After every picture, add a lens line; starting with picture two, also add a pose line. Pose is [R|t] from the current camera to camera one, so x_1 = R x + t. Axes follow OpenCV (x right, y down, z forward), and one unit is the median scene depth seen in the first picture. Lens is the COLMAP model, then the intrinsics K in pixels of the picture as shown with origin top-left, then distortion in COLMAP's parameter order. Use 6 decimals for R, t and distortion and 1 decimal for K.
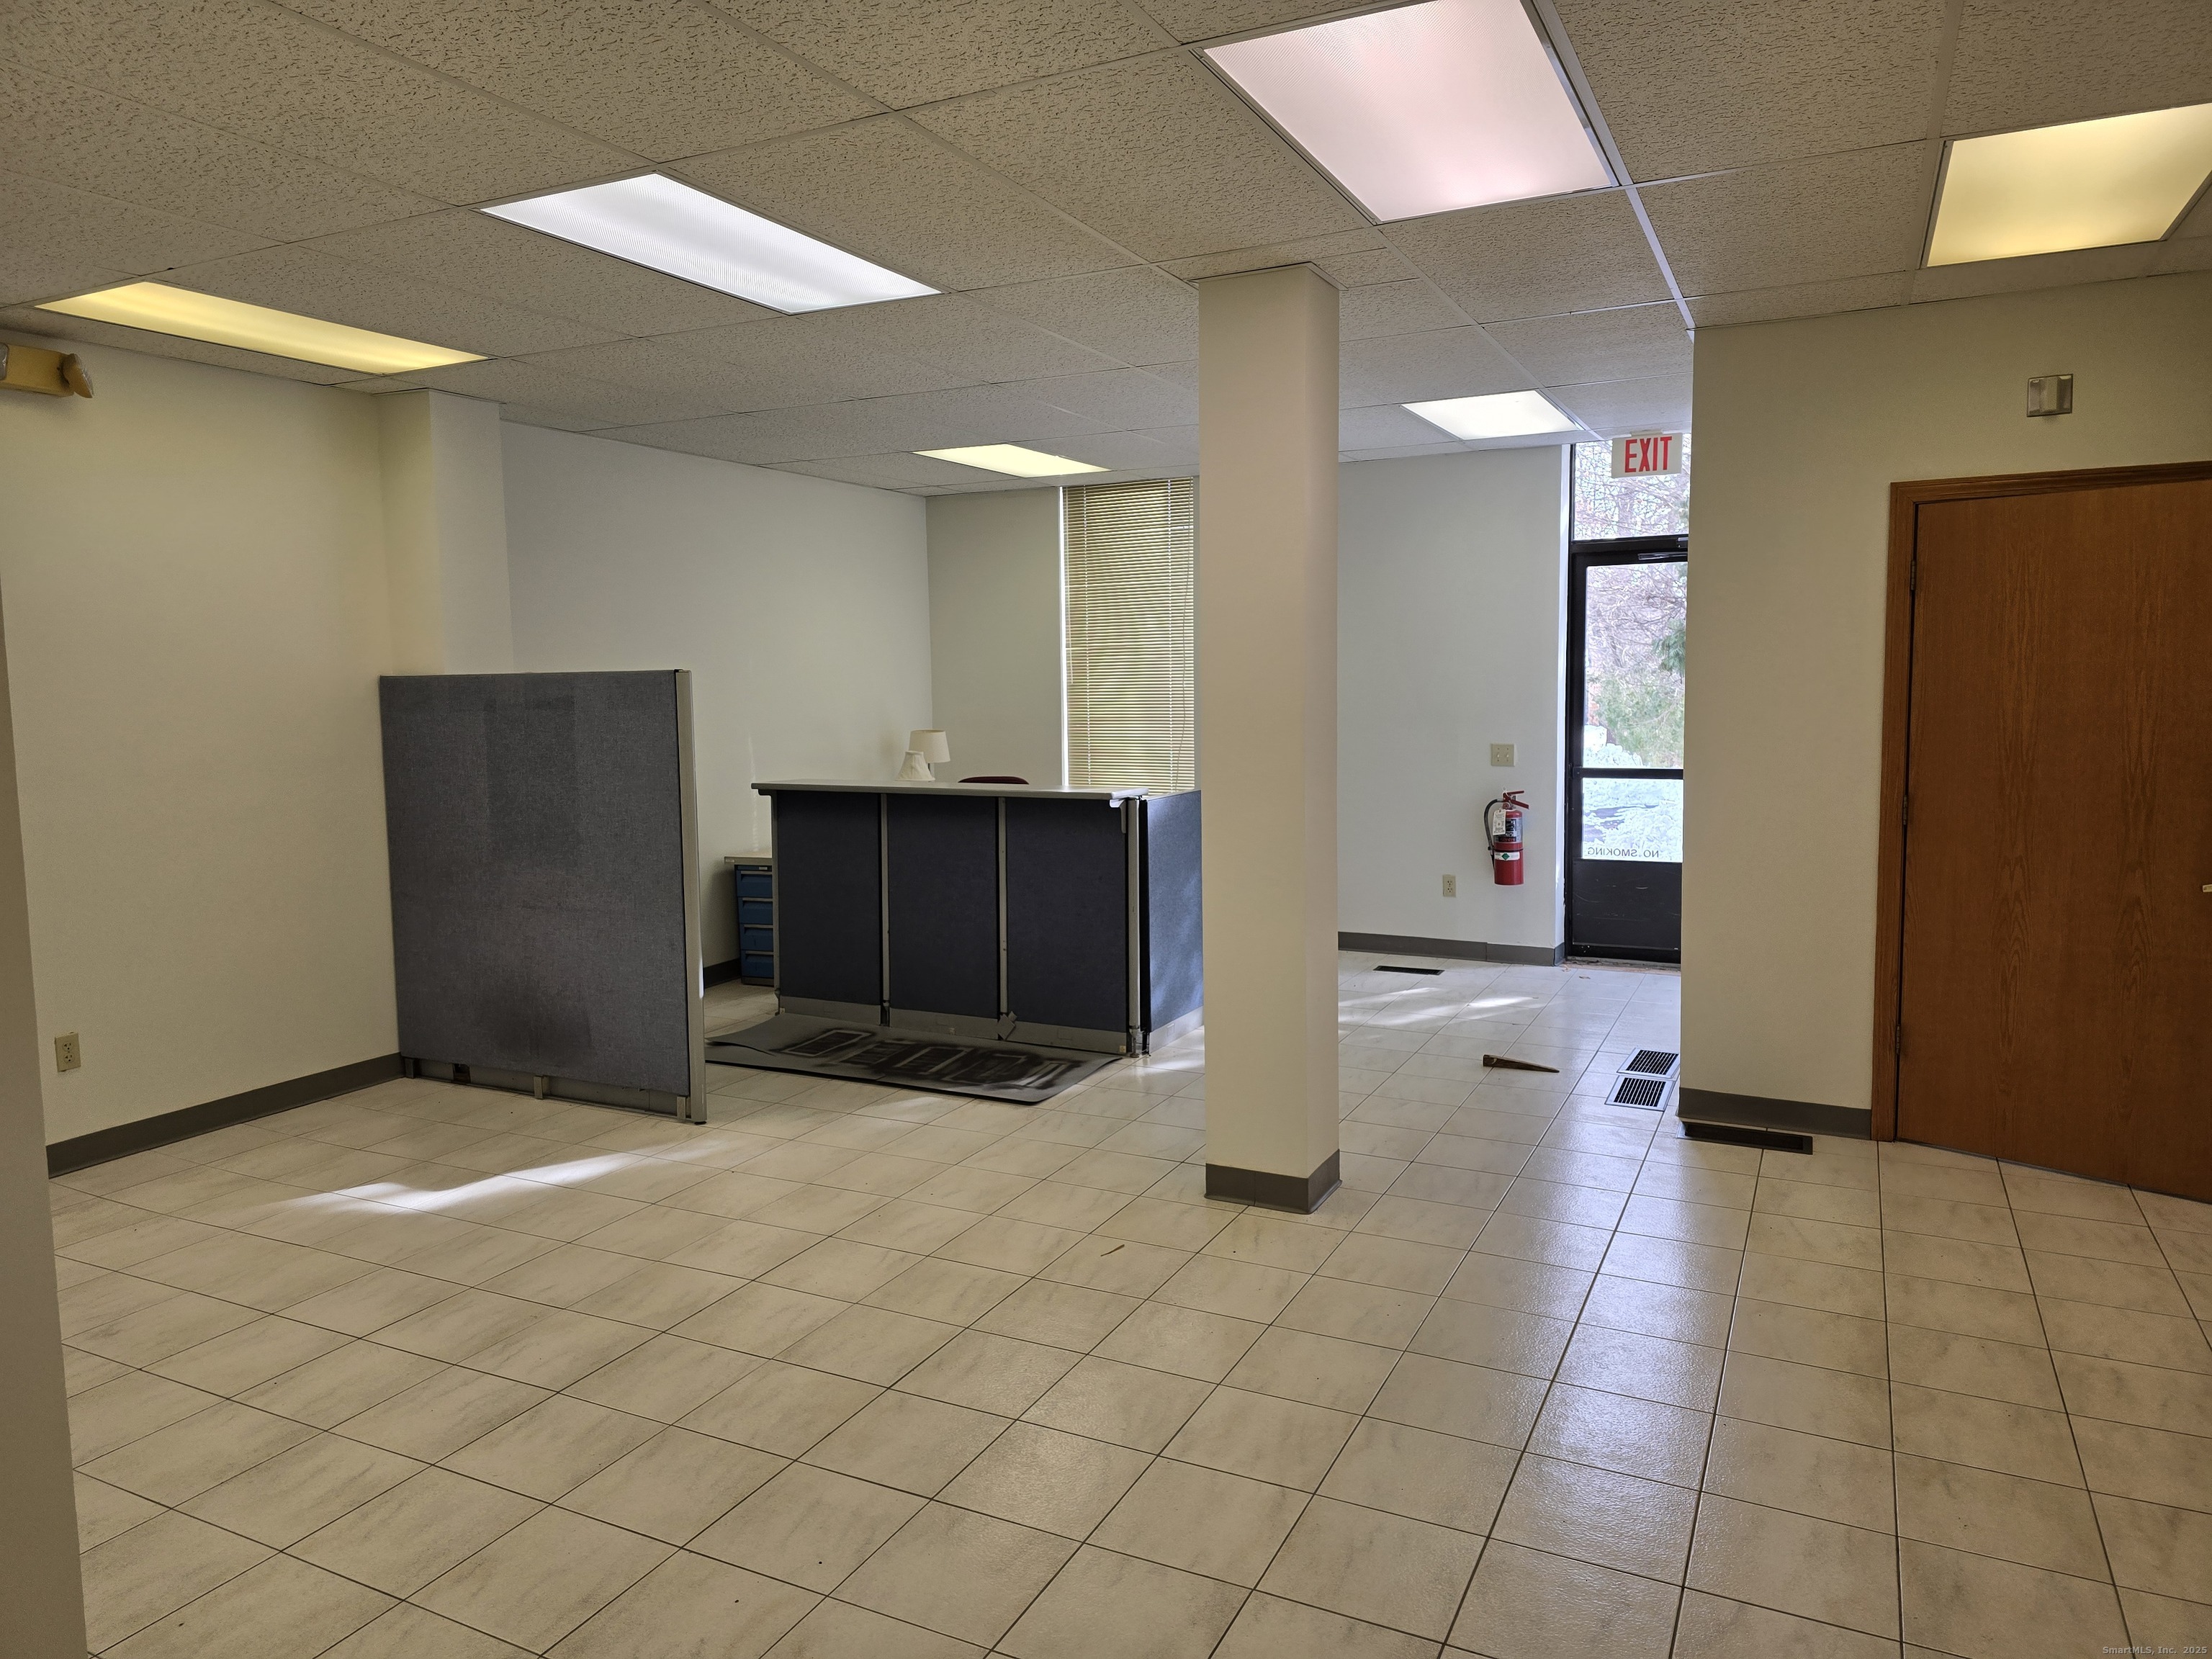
lens RADIAL K [[1479.7, 0, 1100.0], [0, 1479.7, 810.0], [0, 0, 1]] dist [0.061443, -0.060975]
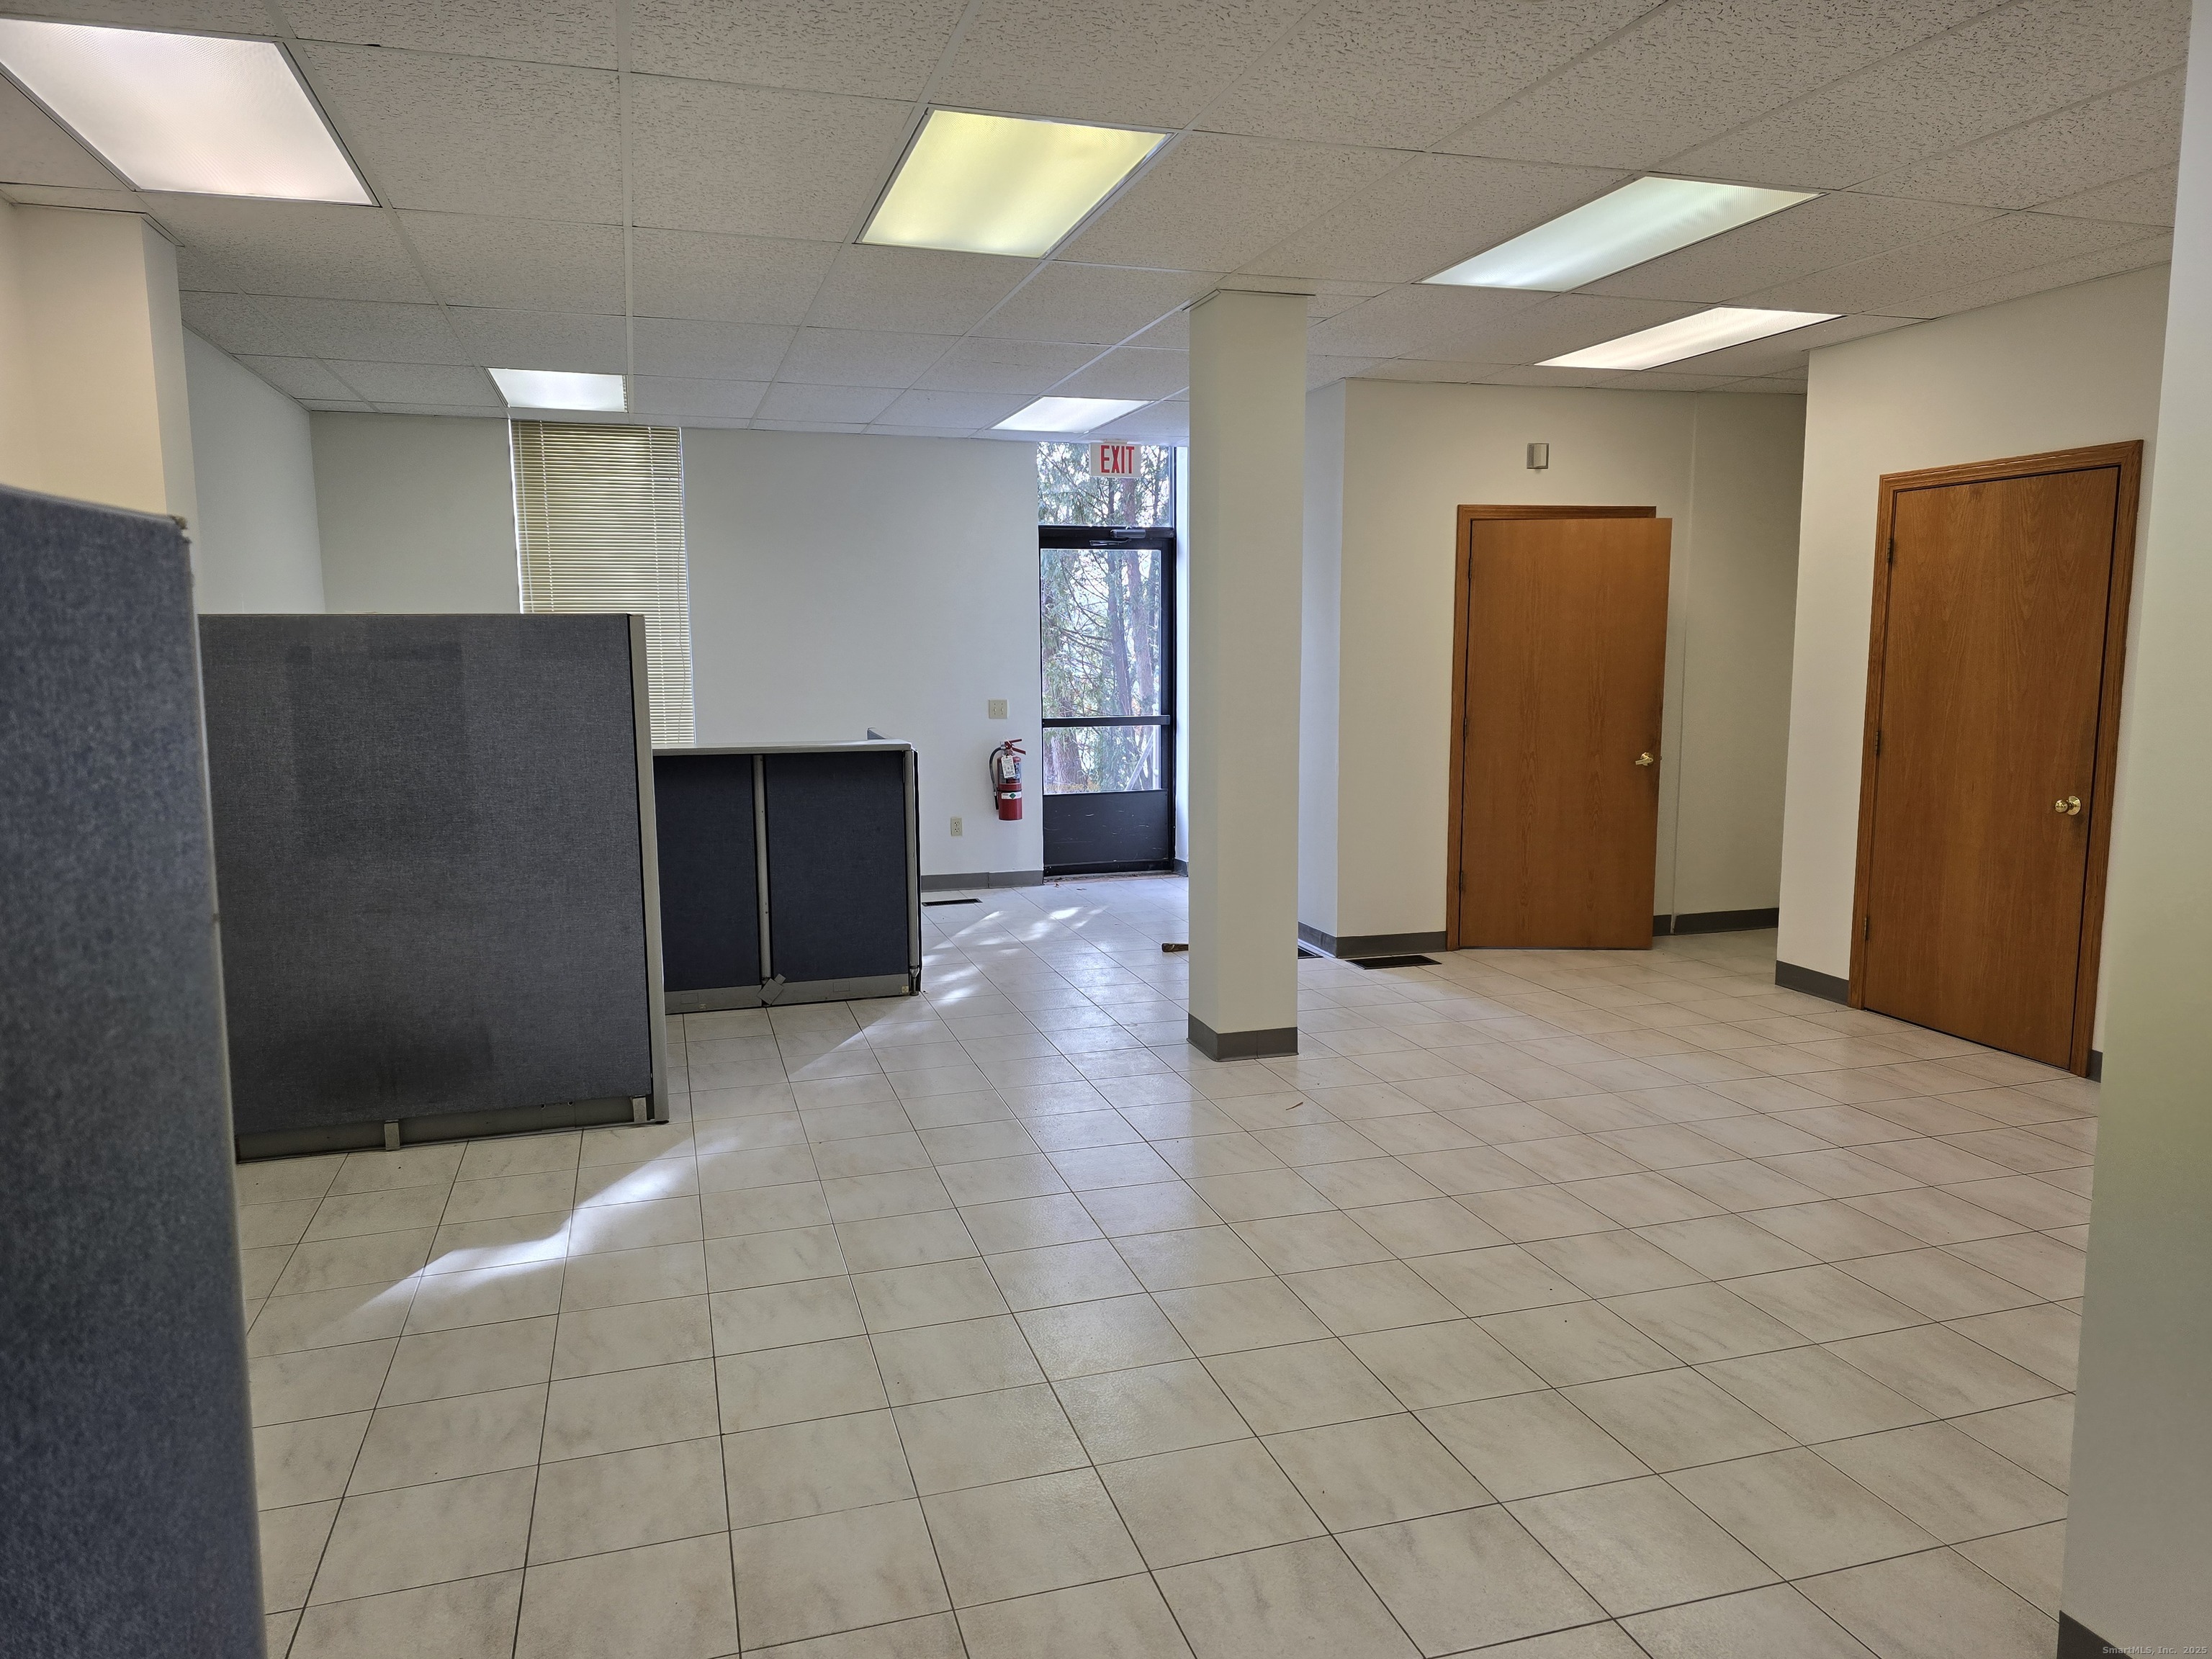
lens RADIAL K [[1479.7, 0, 1112.2], [0, 1479.7, 837.6], [0, 0, 1]] dist [0.061443, -0.060975]
pose [[0.715313, -0.082188, 0.693954, -0.677868], [0.060437, 0.996615, 0.055737, 0.005636], [-0.696186, 0.002071, 0.717859, 0.165315]]
